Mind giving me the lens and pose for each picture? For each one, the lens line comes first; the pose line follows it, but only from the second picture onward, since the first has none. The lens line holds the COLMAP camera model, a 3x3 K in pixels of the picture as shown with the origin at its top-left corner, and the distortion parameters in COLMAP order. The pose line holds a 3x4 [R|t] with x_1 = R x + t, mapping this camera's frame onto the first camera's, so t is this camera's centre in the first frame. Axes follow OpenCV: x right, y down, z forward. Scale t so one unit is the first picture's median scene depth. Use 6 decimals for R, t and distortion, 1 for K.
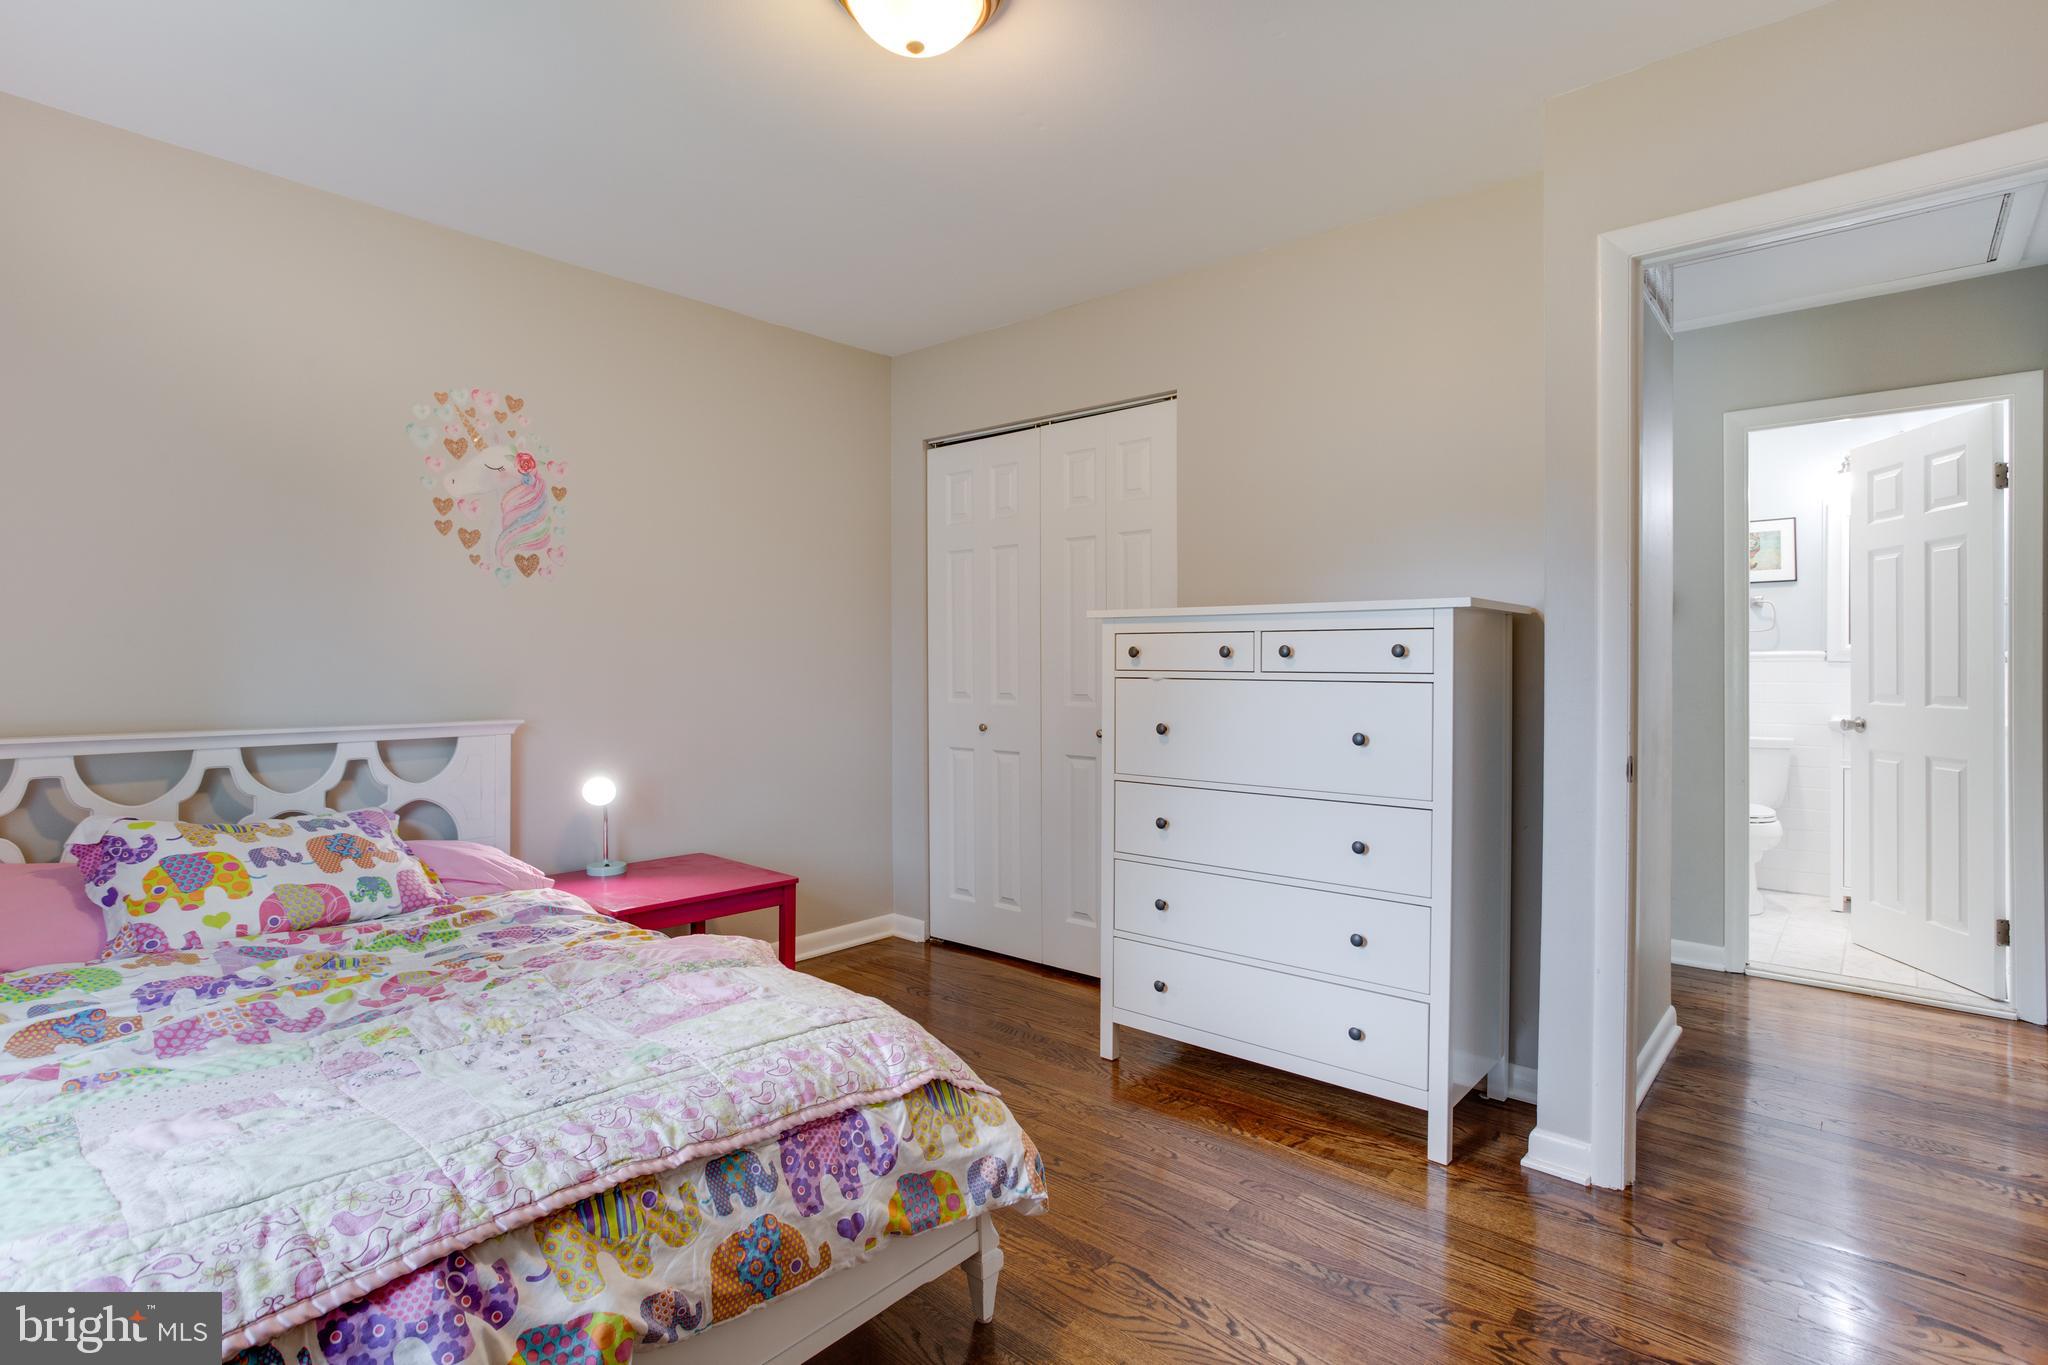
lens RADIAL K [[995.4, 0, 1025.5], [0, 995.4, 676.7], [0, 0, 1]] dist [-0.019951, 0.009720]
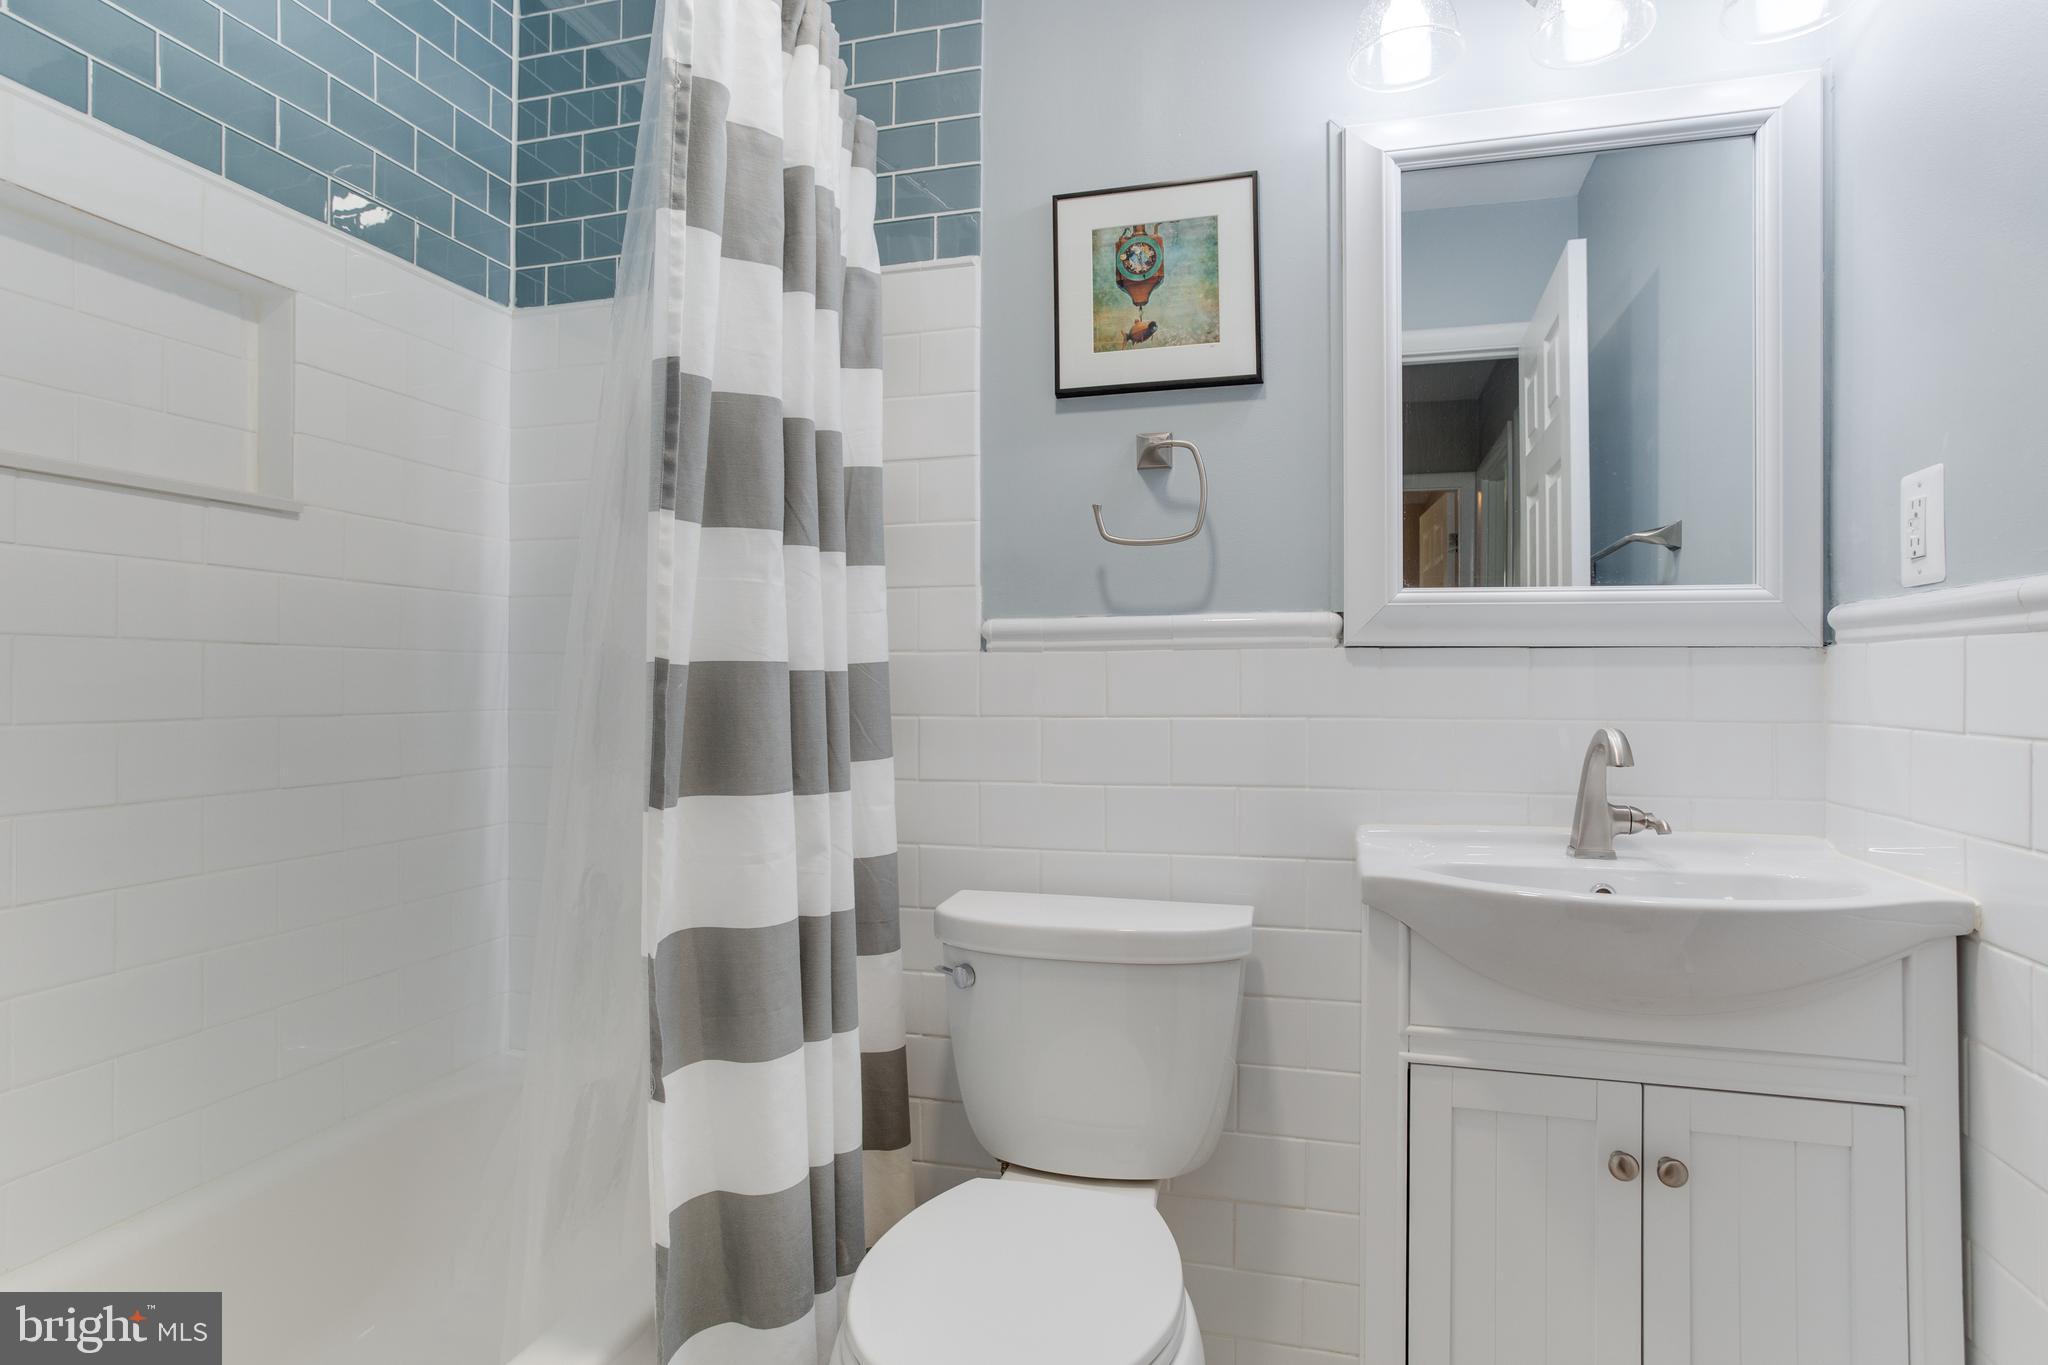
lens RADIAL K [[995.4, 0, 1019.8], [0, 995.4, 682.1], [0, 0, 1]] dist [-0.019951, 0.009720]
pose [[0.884284, -0.001097, 0.466948, 0.563253], [0.004921, 0.999964, -0.006970, 0.000301], [-0.466924, 0.008461, 0.884257, 0.753137]]
